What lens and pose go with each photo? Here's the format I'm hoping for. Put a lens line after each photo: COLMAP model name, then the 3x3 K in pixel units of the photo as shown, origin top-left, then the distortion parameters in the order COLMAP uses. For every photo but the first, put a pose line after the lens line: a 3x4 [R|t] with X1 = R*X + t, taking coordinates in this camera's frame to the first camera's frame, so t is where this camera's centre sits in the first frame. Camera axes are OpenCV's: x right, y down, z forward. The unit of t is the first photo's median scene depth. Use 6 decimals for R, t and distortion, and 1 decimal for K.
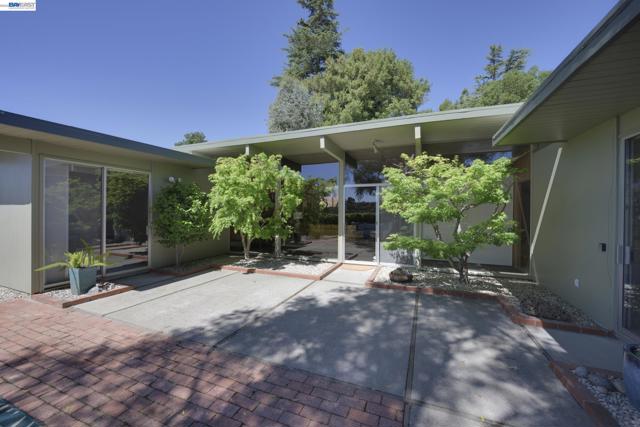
lens RADIAL K [[253.7, 0, 319.8], [0, 253.7, 211.0], [0, 0, 1]] dist [-0.001452, -0.000016]
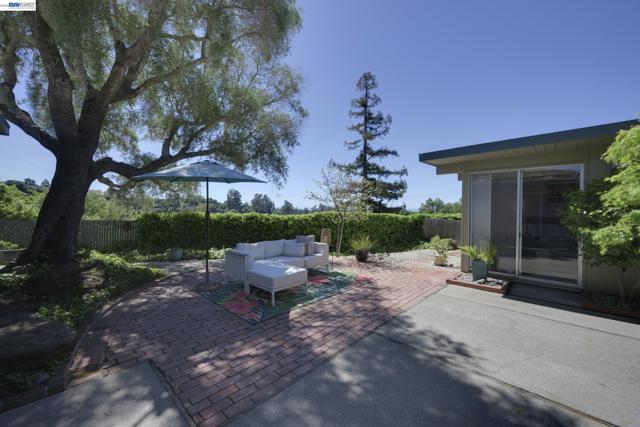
lens RADIAL K [[253.7, 0, 320.6], [0, 253.7, 211.5], [0, 0, 1]] dist [-0.001452, -0.000016]
pose [[-0.334962, 0.003459, -0.942225, 0.705461], [-0.020789, 0.999723, 0.011060, -0.002420], [0.942002, 0.023292, -0.334797, 1.140367]]
